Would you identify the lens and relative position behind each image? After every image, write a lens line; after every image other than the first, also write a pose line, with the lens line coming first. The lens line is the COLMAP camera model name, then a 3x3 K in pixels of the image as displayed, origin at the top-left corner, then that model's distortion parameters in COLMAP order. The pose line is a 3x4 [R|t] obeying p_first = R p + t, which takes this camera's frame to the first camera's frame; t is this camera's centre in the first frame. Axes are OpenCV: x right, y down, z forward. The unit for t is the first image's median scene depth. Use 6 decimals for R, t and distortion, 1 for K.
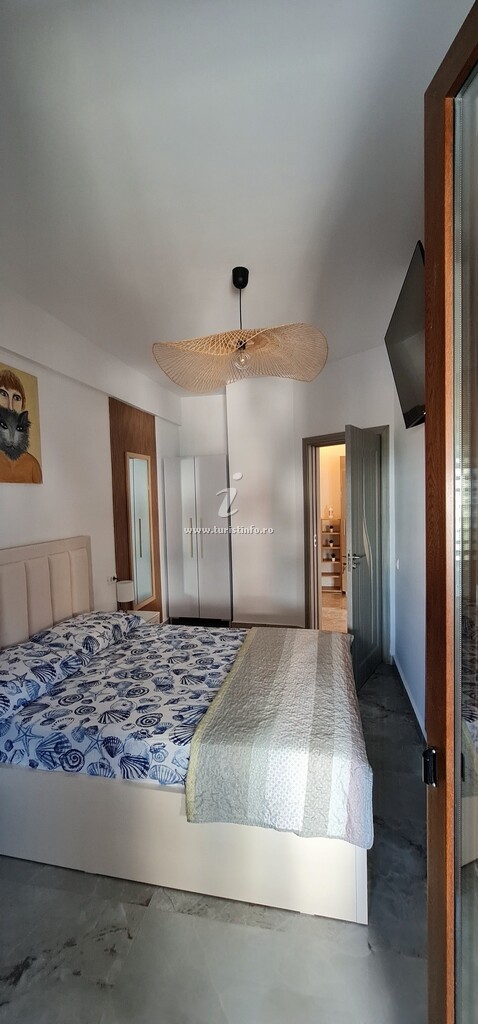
lens RADIAL K [[418.3, 0, 239.2], [0, 418.3, 515.1], [0, 0, 1]] dist [-0.002259, -0.000108]
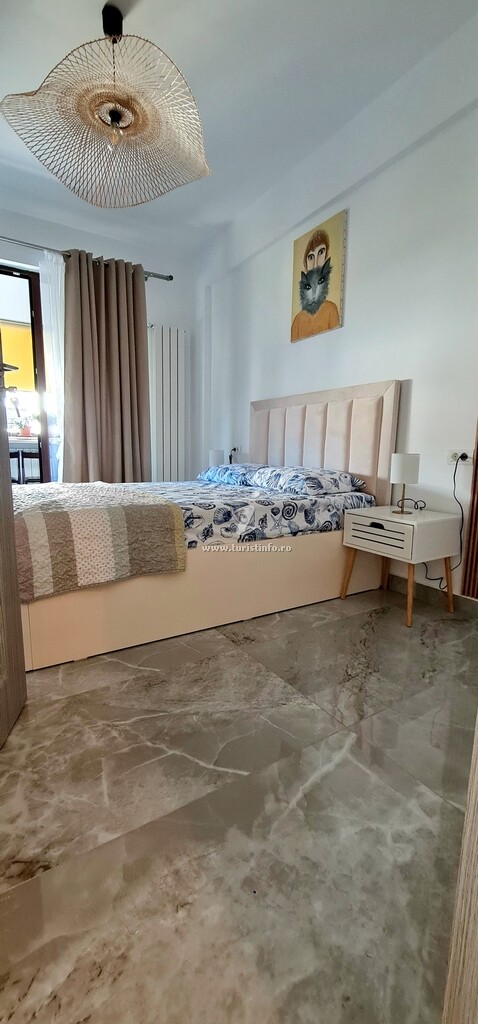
lens RADIAL K [[419.5, 0, 240.8], [0, 419.5, 516.8], [0, 0, 1]] dist [-0.007630, 0.002891]
pose [[-0.713585, 0.126946, -0.688971, 0.505302], [-0.026936, 0.977747, 0.208053, 0.192241], [0.700051, 0.167021, -0.694286, 1.894496]]
